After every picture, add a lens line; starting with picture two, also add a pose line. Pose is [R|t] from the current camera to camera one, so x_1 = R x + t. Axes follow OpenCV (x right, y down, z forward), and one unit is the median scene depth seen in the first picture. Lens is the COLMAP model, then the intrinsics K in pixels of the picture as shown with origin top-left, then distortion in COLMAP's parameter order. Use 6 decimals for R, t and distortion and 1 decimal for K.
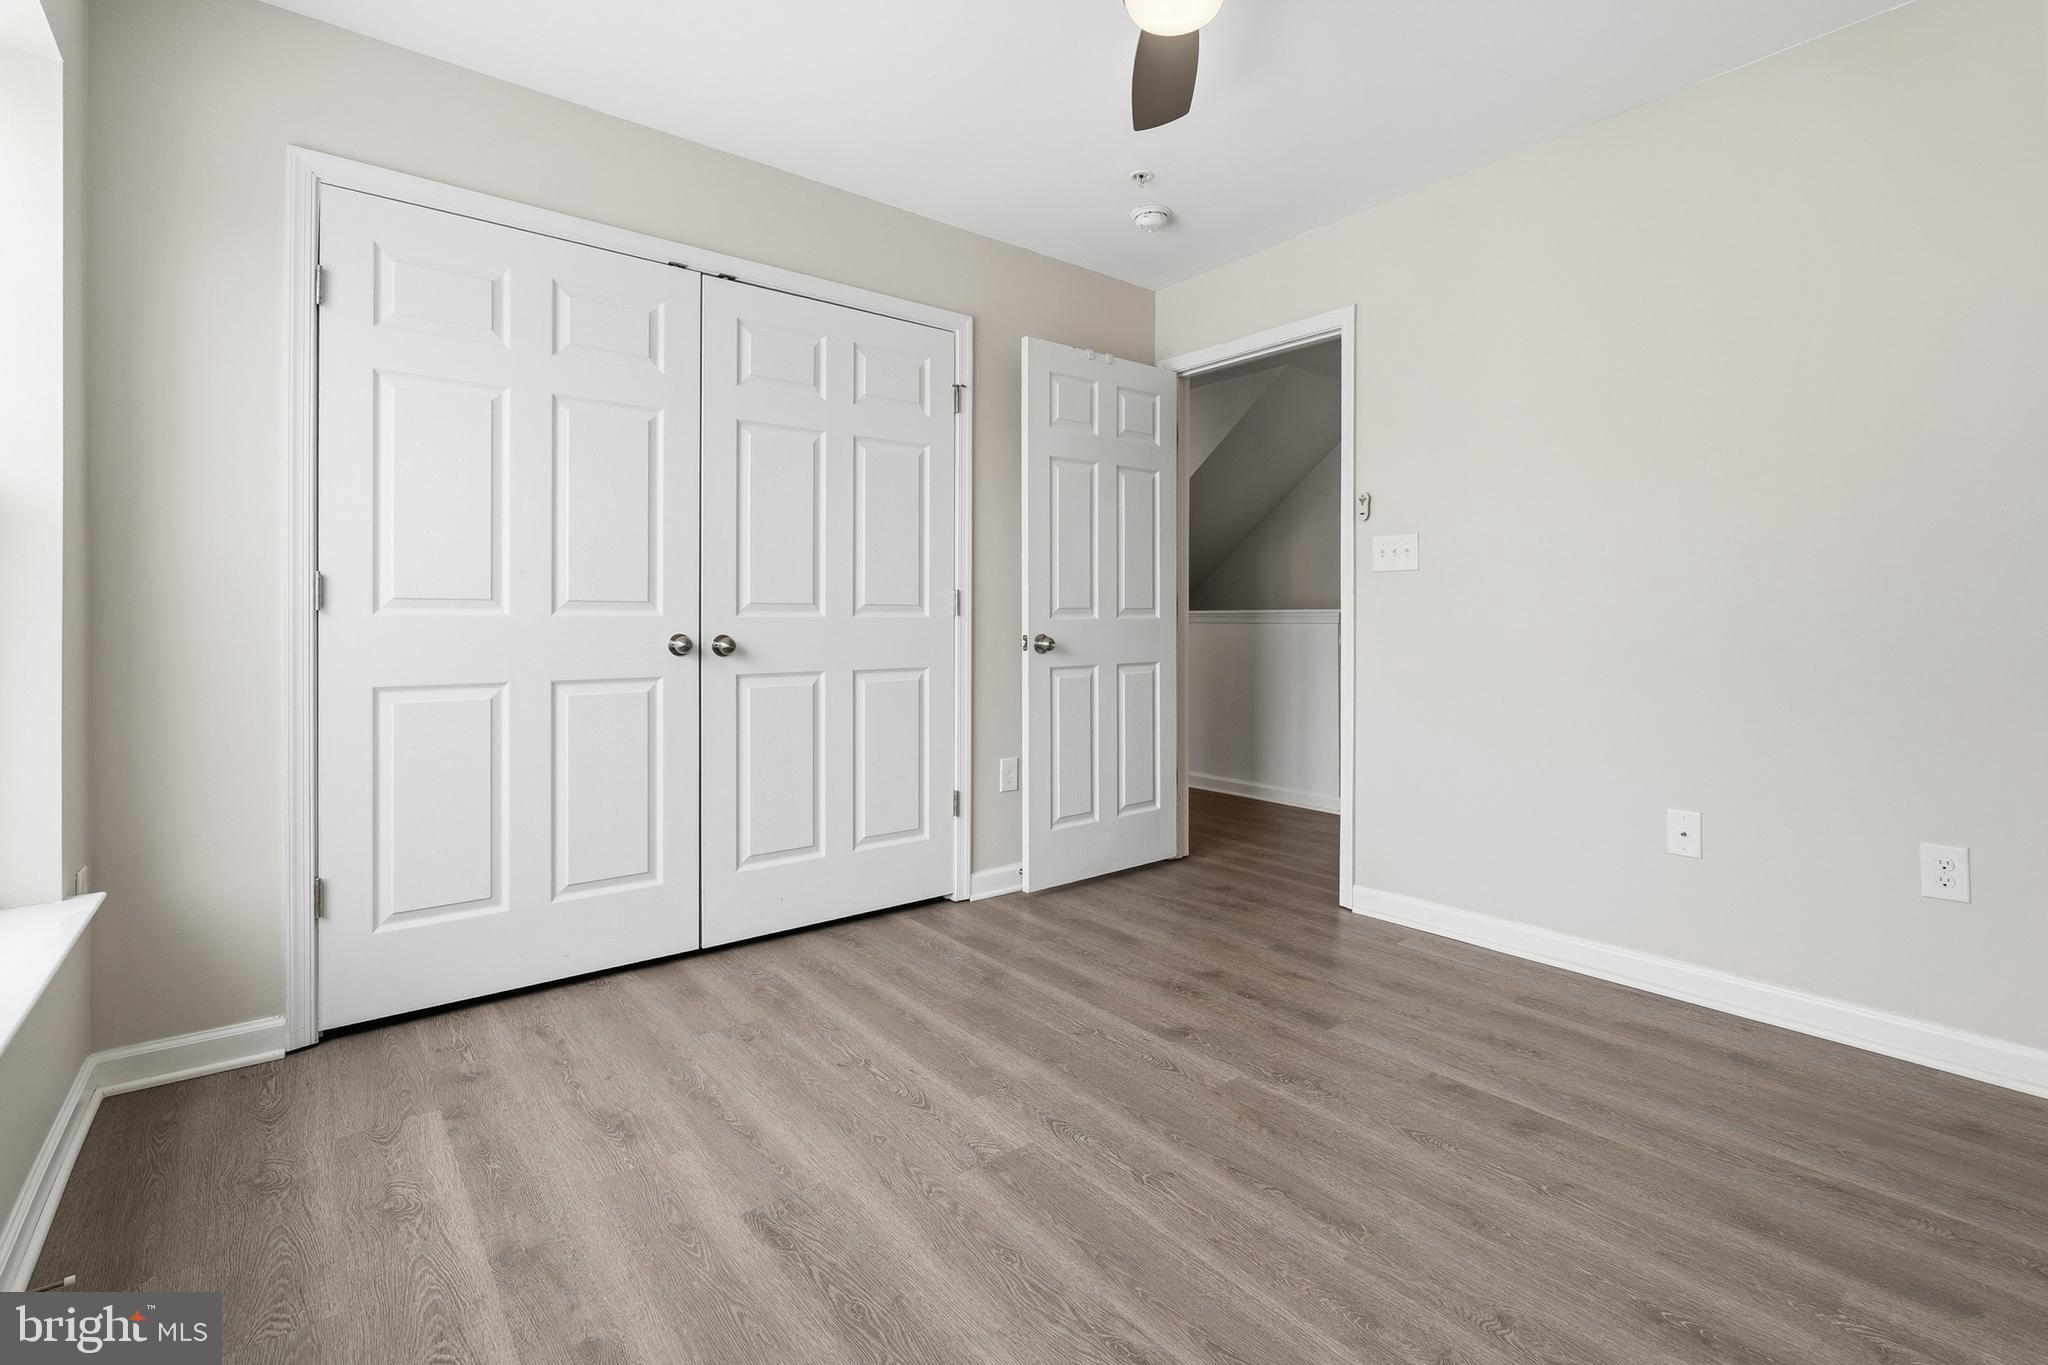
lens RADIAL K [[927.4, 0, 1030.3], [0, 927.4, 616.6], [0, 0, 1]] dist [0.001763, 0.000281]
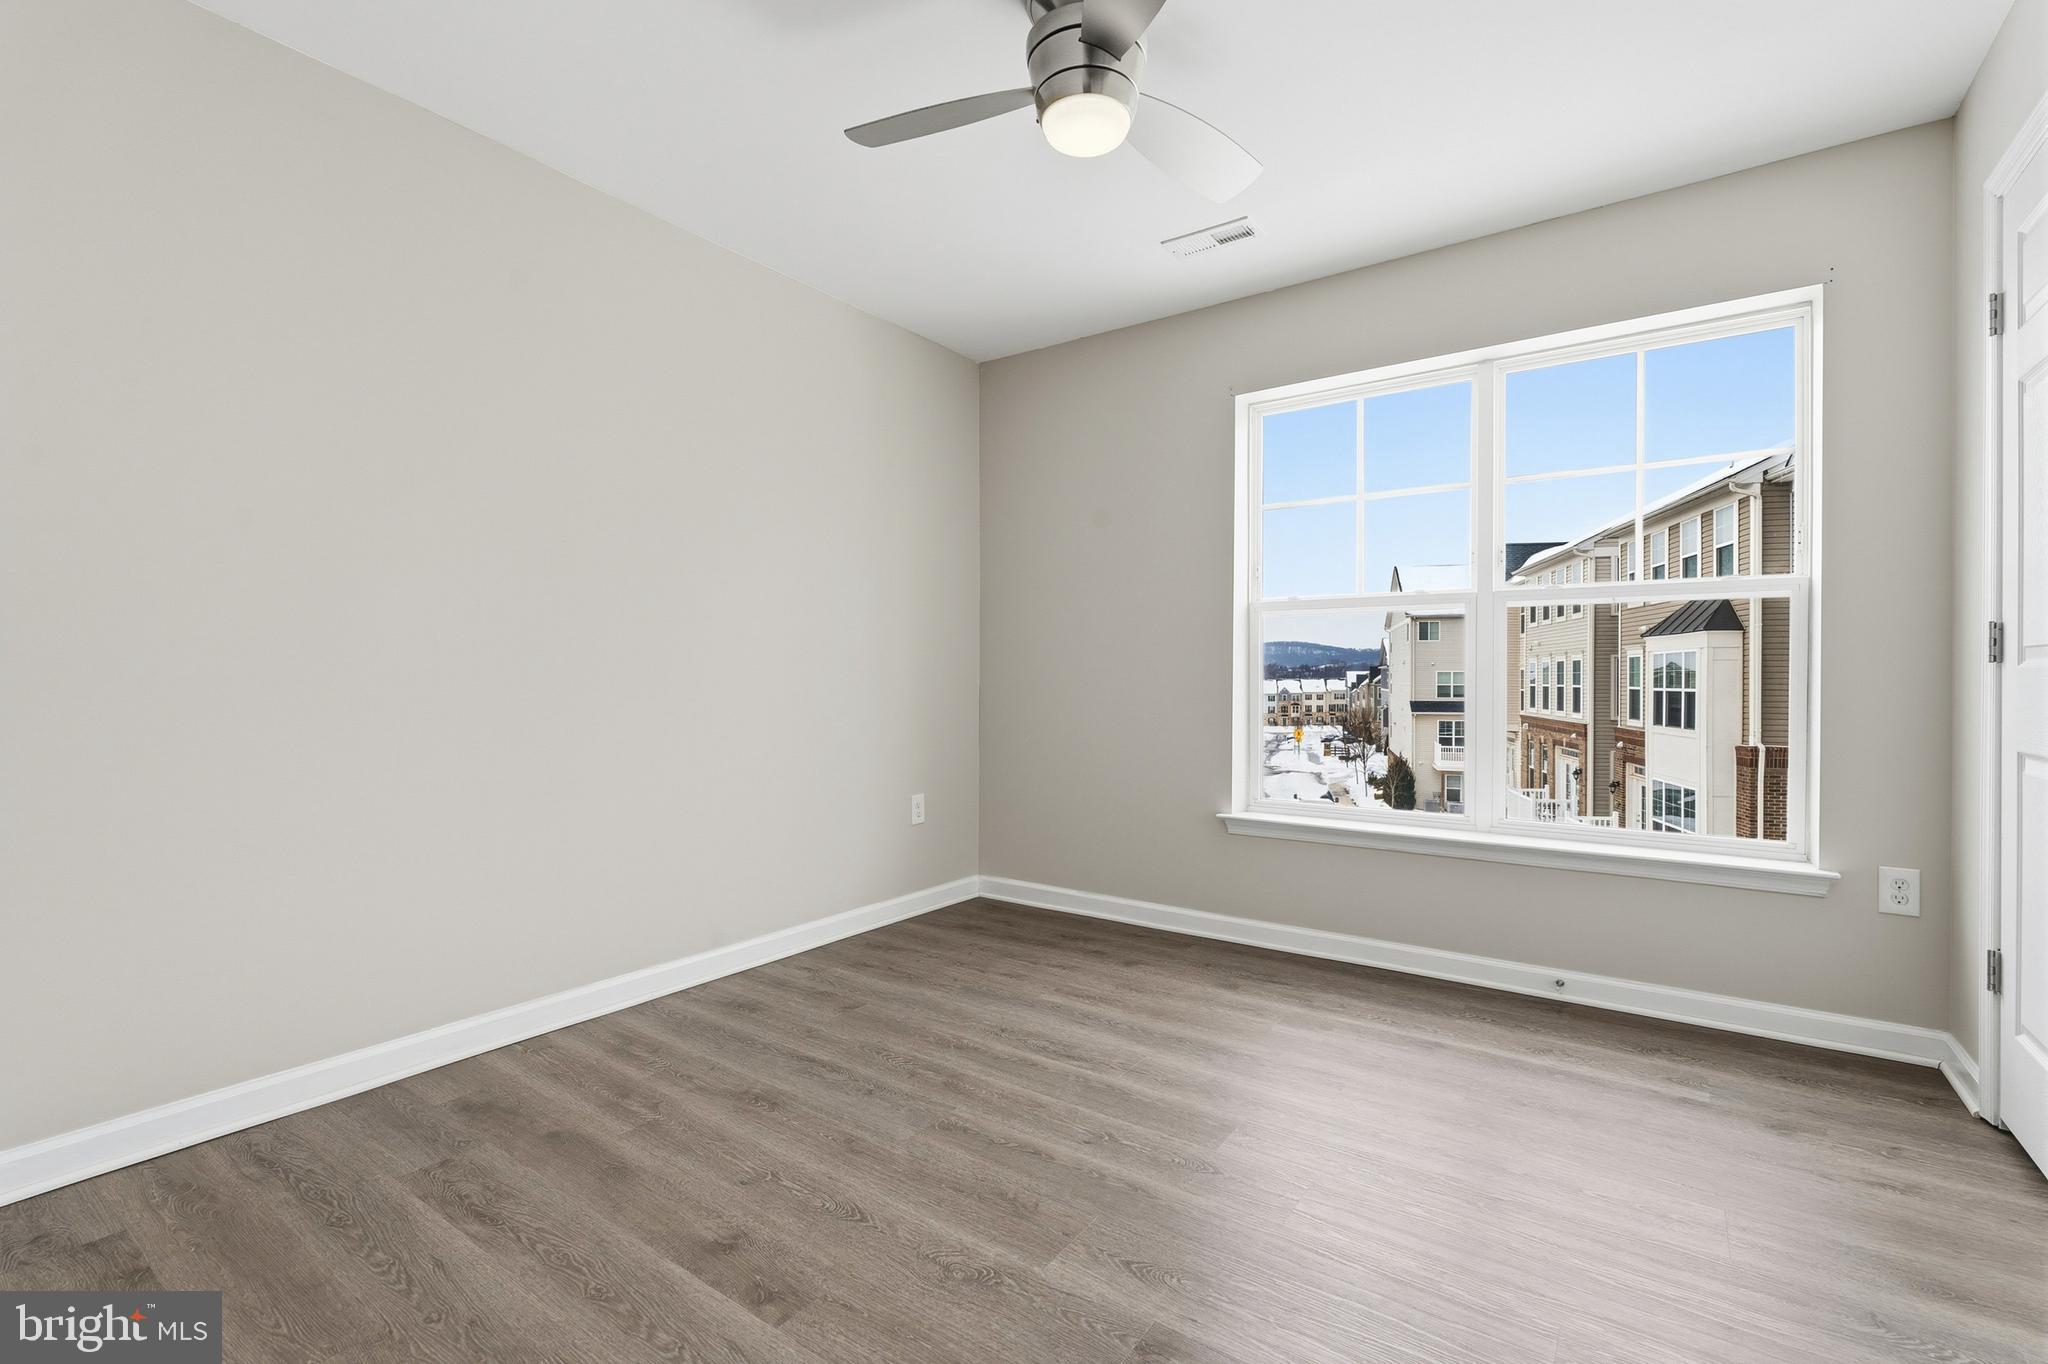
lens RADIAL K [[914.9, 0, 1024.0], [0, 914.9, 682.0], [0, 0, 1]] dist [0.000373, 0.000028]
pose [[-0.961502, 0.001828, -0.274791, 0.508957], [0.001804, 0.999998, 0.000340, 0.014627], [0.274791, -0.000169, -0.961504, 1.953101]]
